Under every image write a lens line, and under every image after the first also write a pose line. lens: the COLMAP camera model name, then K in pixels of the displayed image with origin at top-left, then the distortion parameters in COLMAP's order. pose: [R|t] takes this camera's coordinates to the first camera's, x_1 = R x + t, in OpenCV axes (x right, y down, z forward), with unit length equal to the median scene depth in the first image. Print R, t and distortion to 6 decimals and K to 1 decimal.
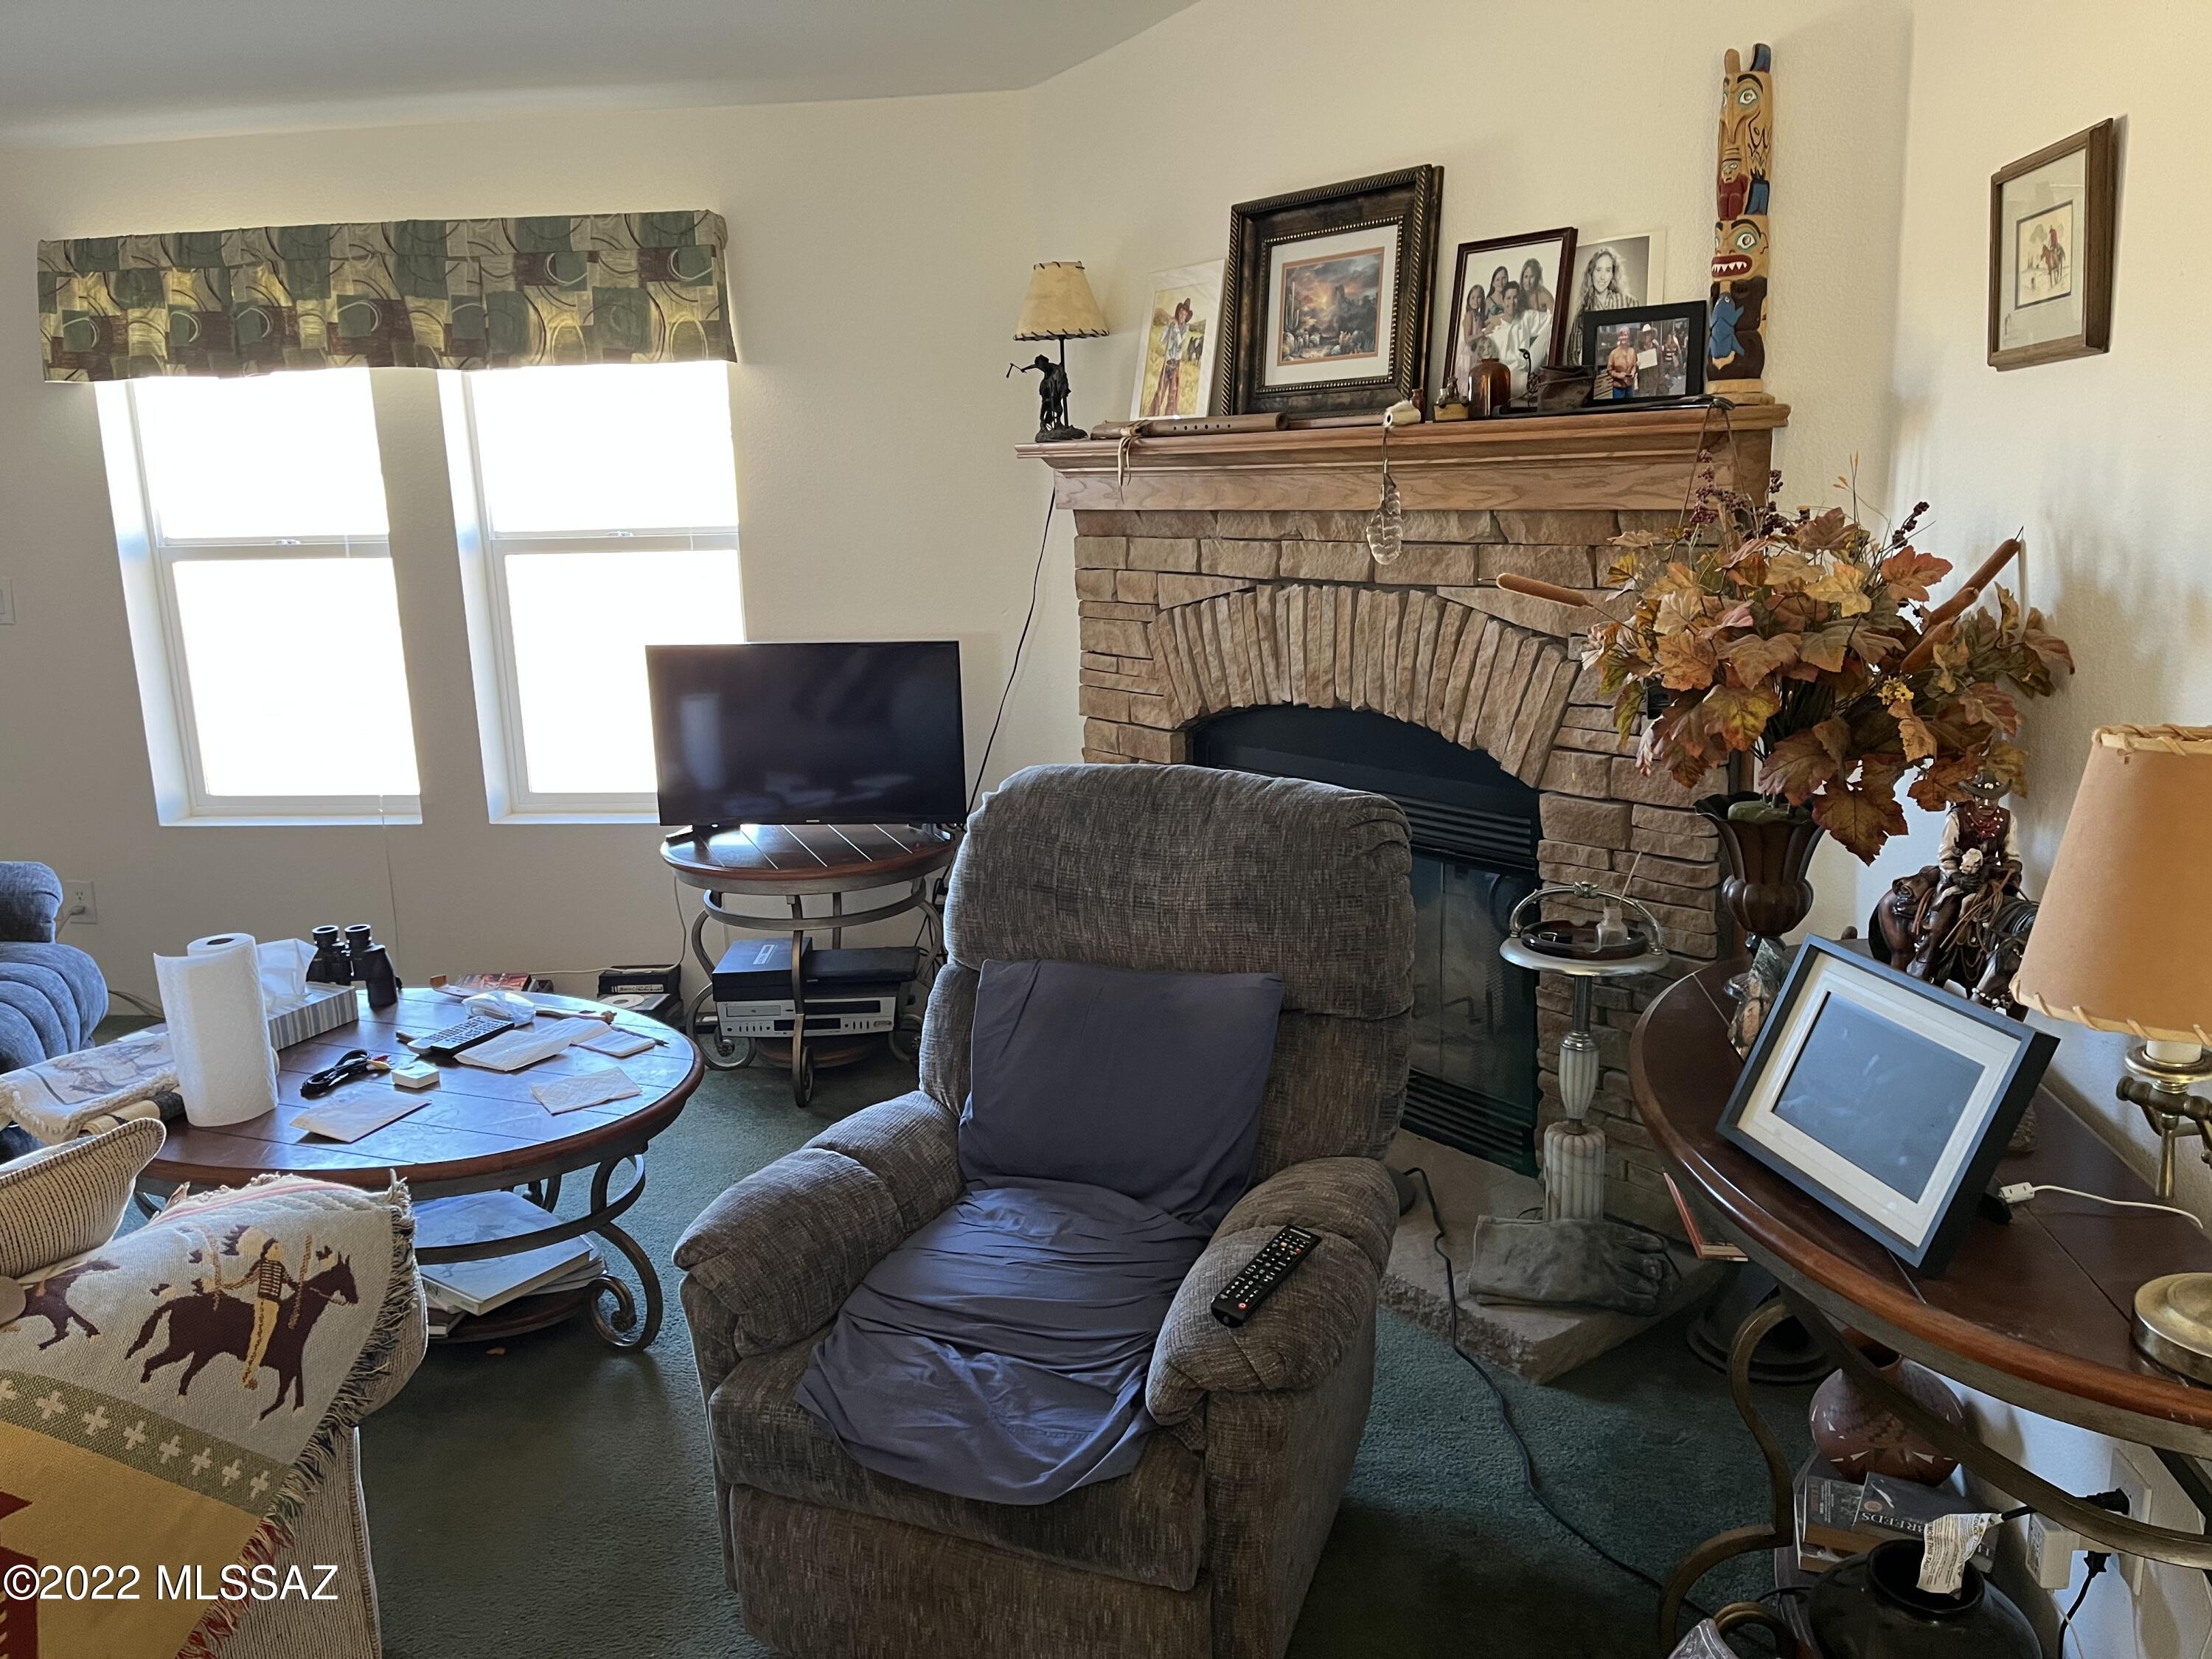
lens RADIAL K [[1665.8, 0, 1106.0], [0, 1665.8, 829.5], [0, 0, 1]] dist [0.099242, -0.095965]
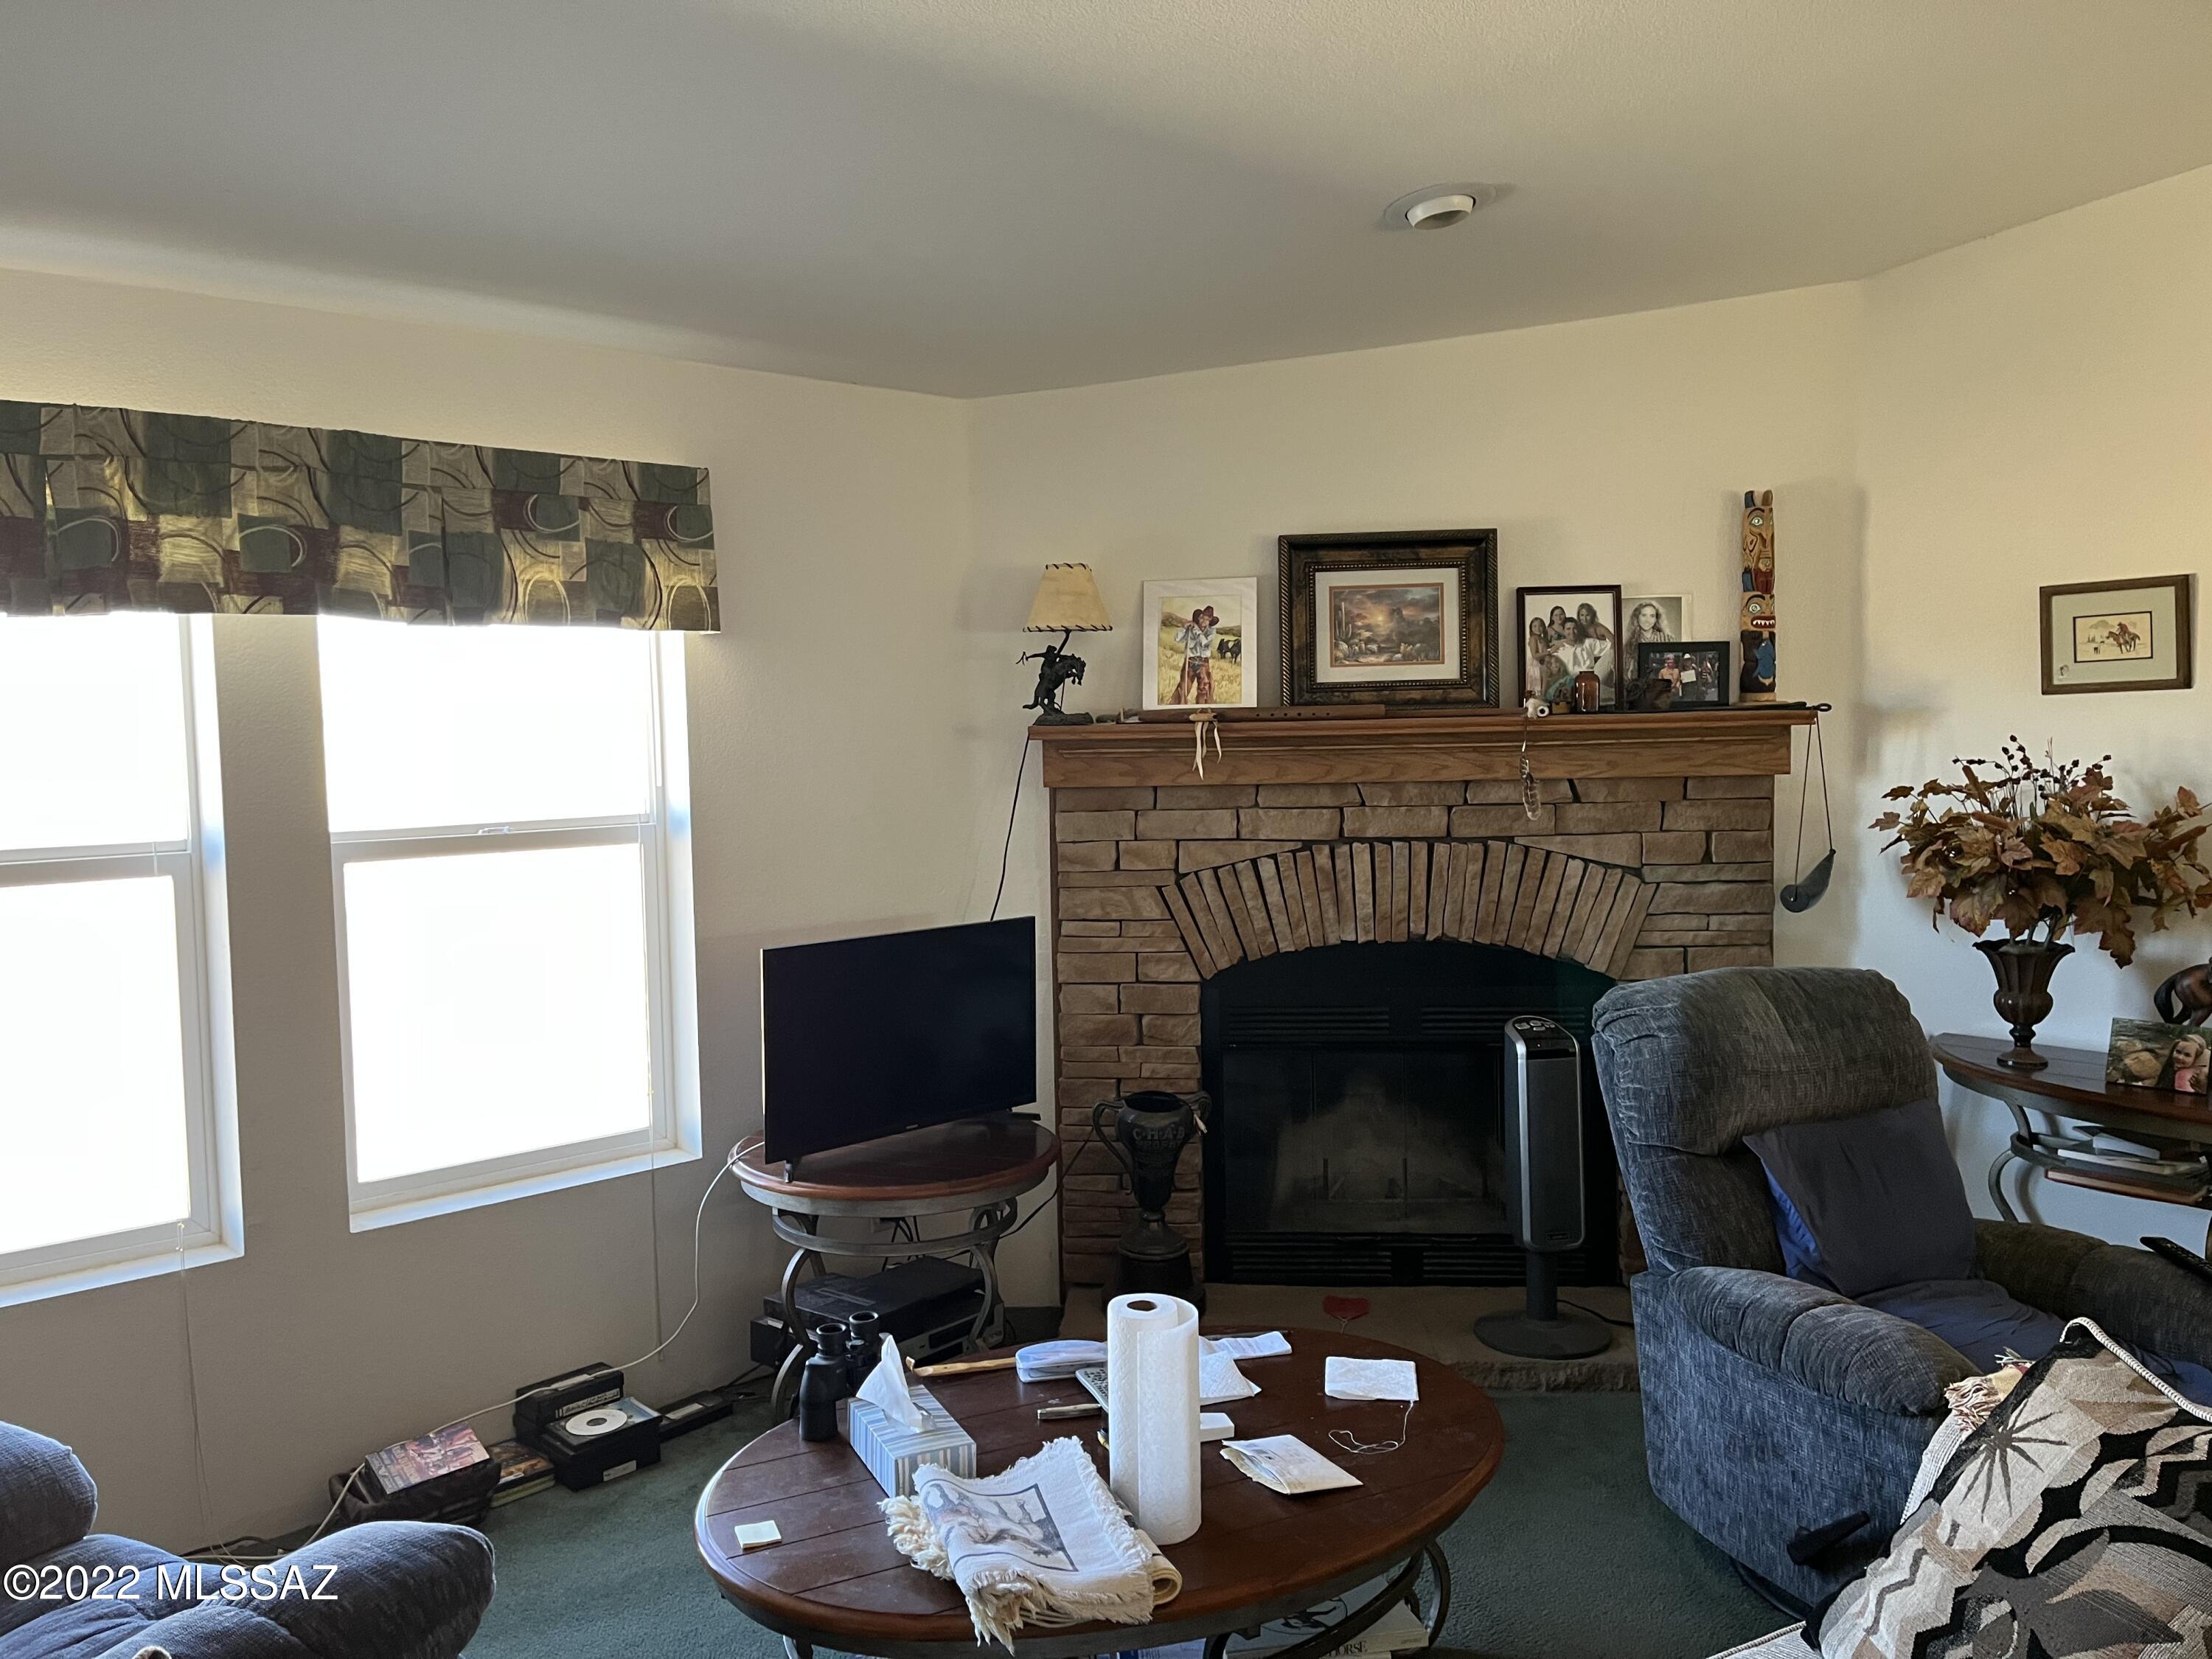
lens RADIAL K [[1660.6, 0, 1104.4], [0, 1660.6, 869.5], [0, 0, 1]] dist [0.138064, -0.147863]
pose [[0.671185, -0.049265, 0.739651, -0.912457], [0.156898, 0.984625, -0.076793, -0.065210], [-0.724496, 0.167592, 0.668594, 0.338594]]
